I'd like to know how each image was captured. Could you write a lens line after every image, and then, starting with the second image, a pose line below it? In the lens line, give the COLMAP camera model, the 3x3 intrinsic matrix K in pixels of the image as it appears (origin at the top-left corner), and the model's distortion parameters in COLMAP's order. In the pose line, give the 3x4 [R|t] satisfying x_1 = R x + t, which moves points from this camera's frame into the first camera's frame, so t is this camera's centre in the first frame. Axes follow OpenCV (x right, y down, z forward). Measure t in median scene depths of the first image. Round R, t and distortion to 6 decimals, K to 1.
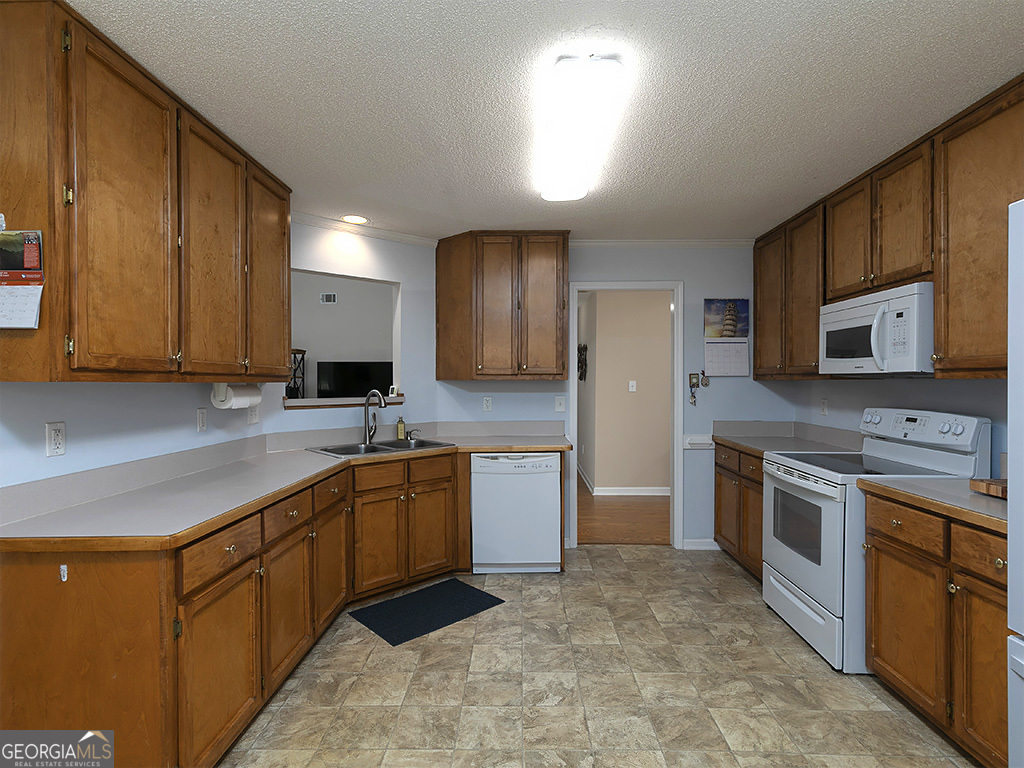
lens RADIAL K [[514.2, 0, 512.0], [0, 514.2, 384.0], [0, 0, 1]] dist [0.003954, 0.000308]
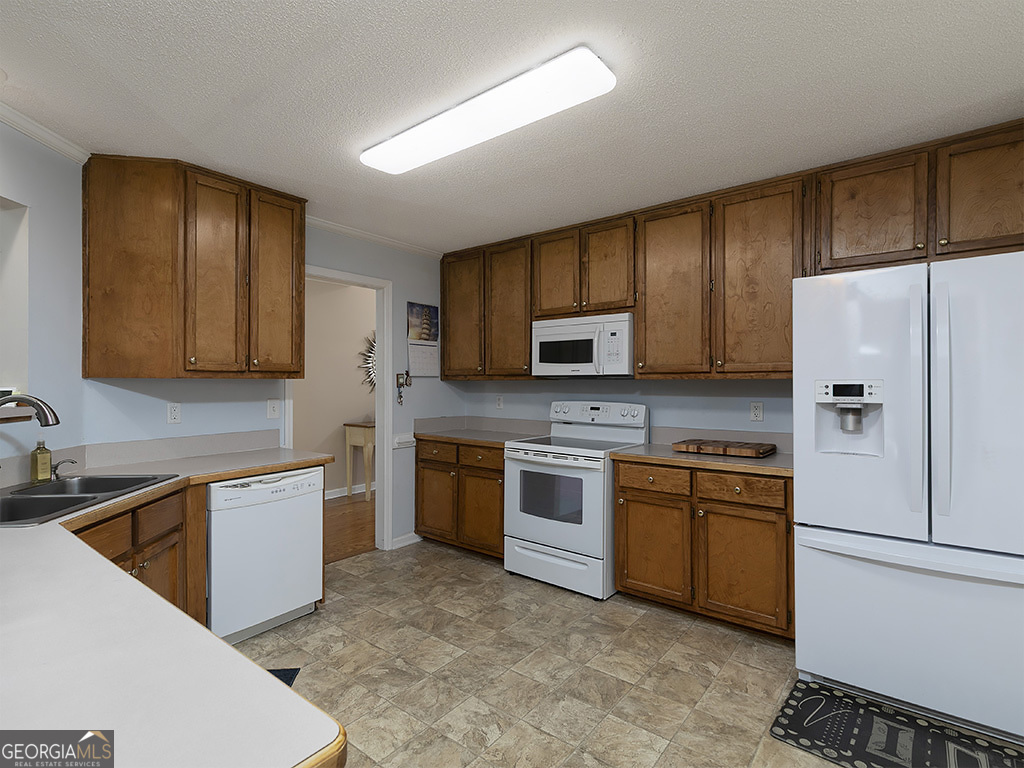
lens RADIAL K [[511.3, 0, 493.8], [0, 511.3, 384.1], [0, 0, 1]] dist [0.003529, -0.000109]
pose [[0.622597, -0.001454, 0.782541, -0.428275], [0.003649, 0.999993, -0.001045, 0.002822], [-0.782534, 0.003506, 0.622598, 0.300538]]
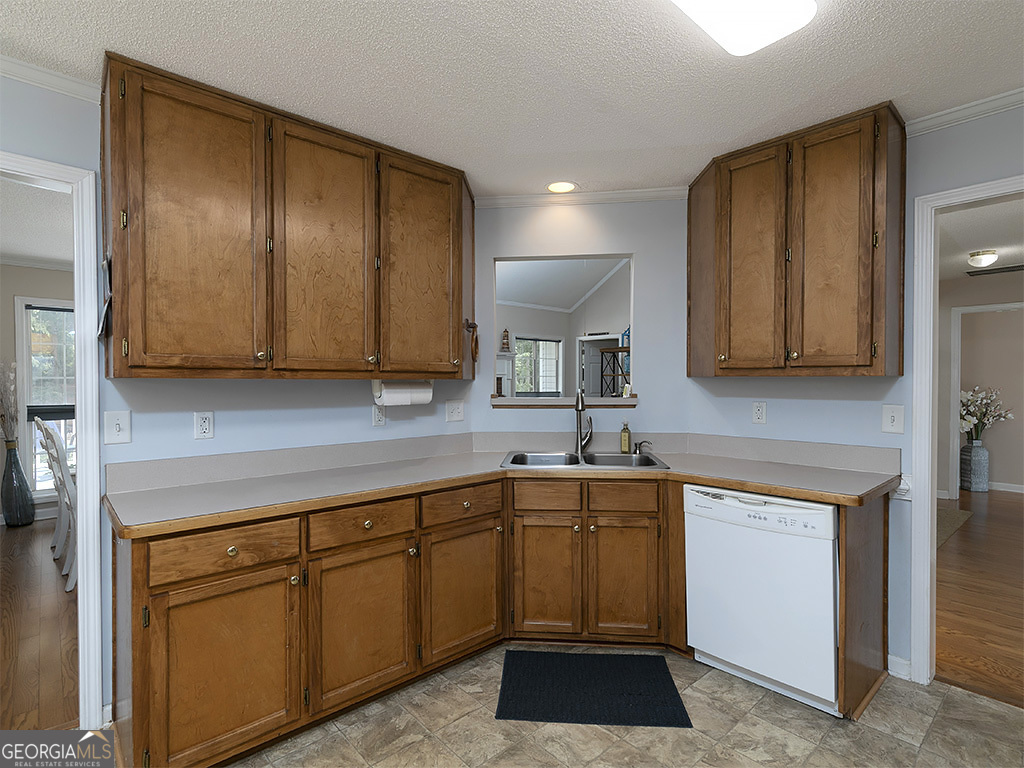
lens RADIAL K [[514.2, 0, 512.0], [0, 514.2, 384.0], [0, 0, 1]] dist [0.003954, 0.000308]
pose [[0.683716, 0.008315, -0.729701, 0.293523], [-0.005533, 0.999965, 0.006211, -0.000932], [0.729727, -0.000209, 0.683738, 0.407163]]
